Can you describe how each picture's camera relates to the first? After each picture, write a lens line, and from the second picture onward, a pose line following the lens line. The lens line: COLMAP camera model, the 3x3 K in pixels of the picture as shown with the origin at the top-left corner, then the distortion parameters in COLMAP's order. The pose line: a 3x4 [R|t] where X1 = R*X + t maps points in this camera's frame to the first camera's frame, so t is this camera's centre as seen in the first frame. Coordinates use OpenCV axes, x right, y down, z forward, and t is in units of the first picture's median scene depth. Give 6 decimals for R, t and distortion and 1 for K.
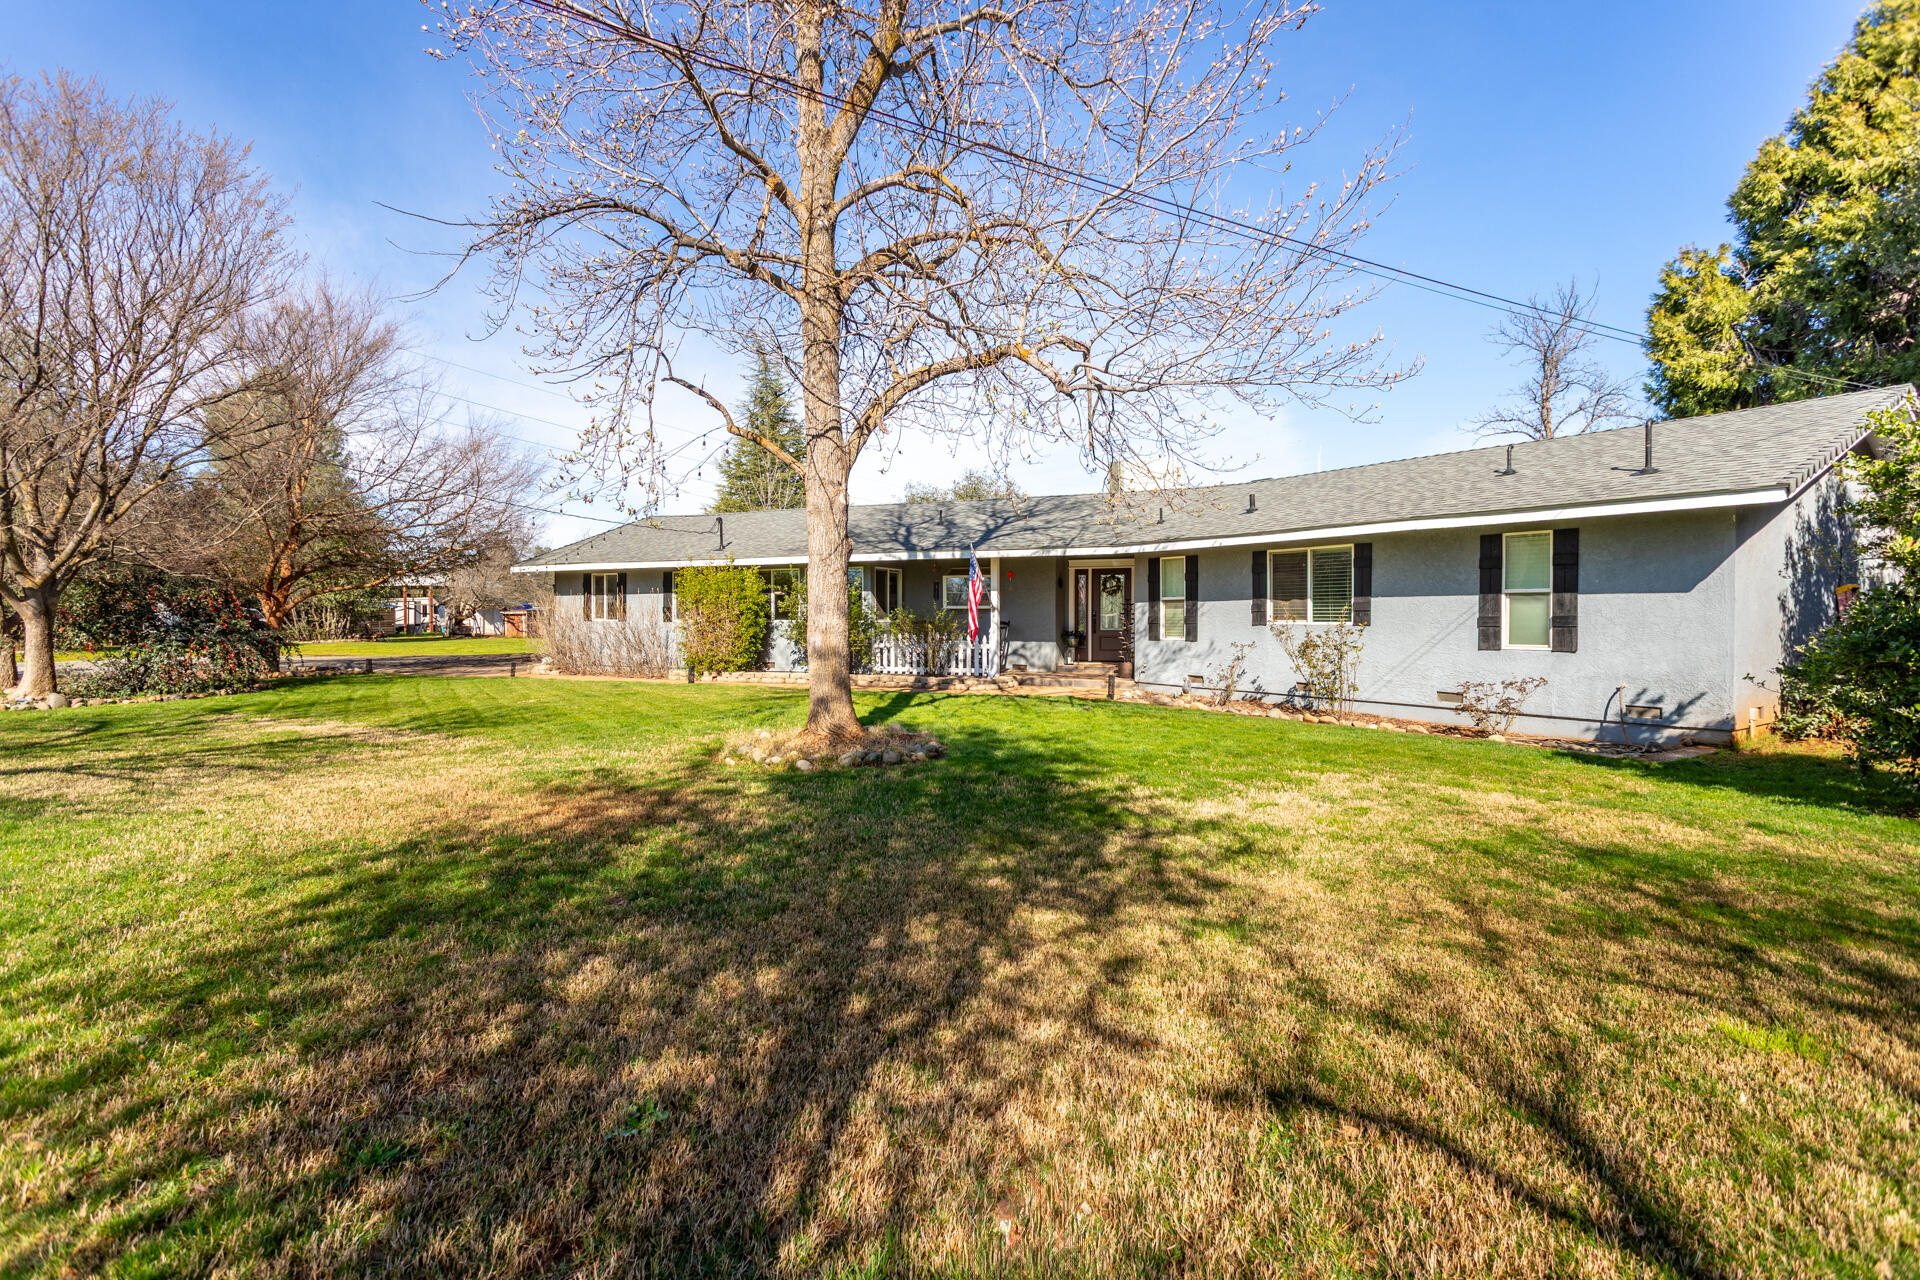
lens RADIAL K [[865.6, 0, 960.0], [0, 865.6, 640.0], [0, 0, 1]] dist [0.000895, -0.000070]
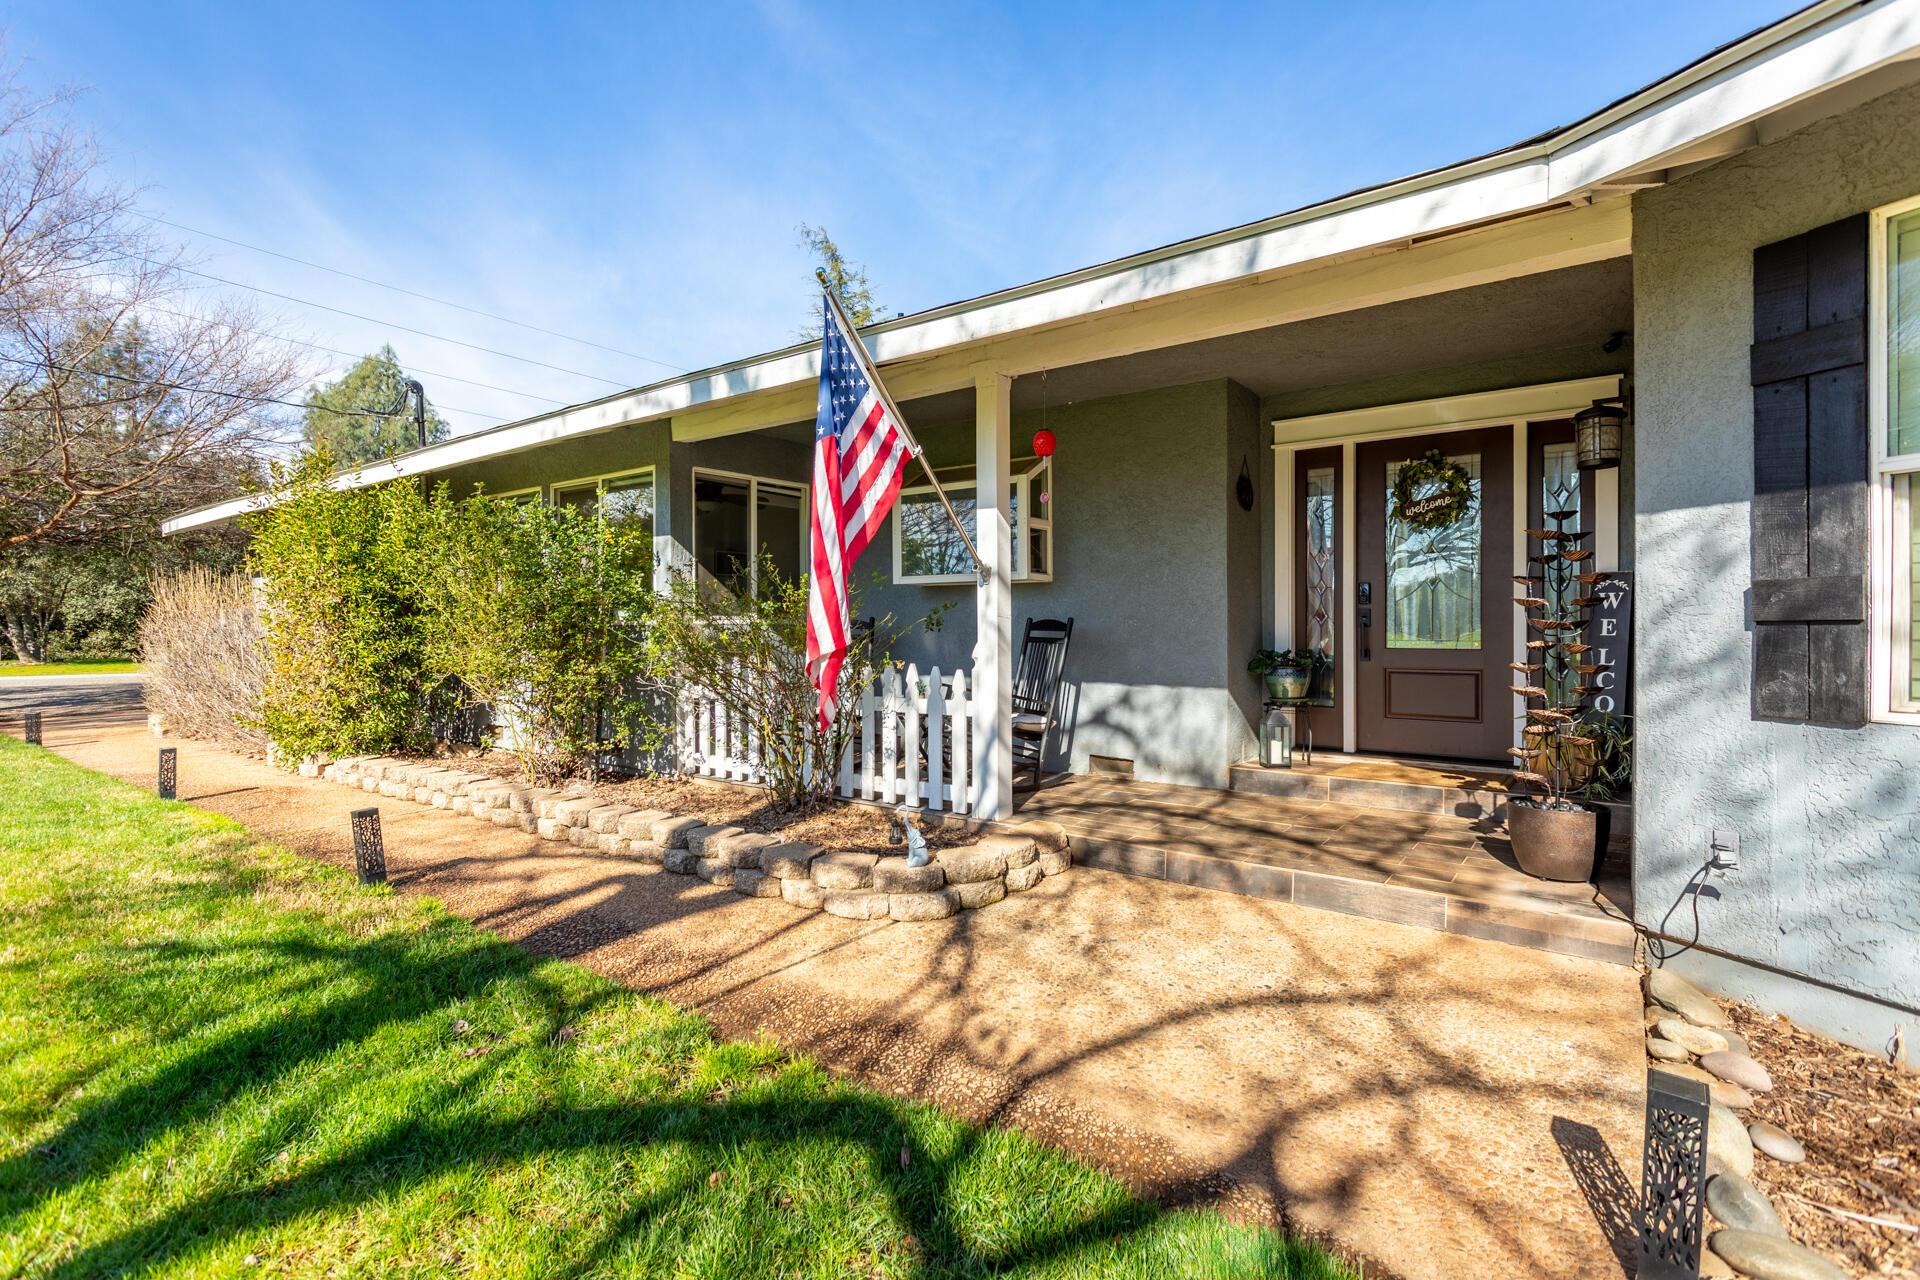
lens RADIAL K [[865.6, 0, 960.0], [0, 865.6, 640.0], [0, 0, 1]] dist [0.000895, -0.000070]
pose [[0.975747, 0.001063, -0.218898, 0.089259], [-0.004234, 0.999893, -0.014017, -0.010681], [0.218860, 0.014604, 0.975647, 0.719597]]
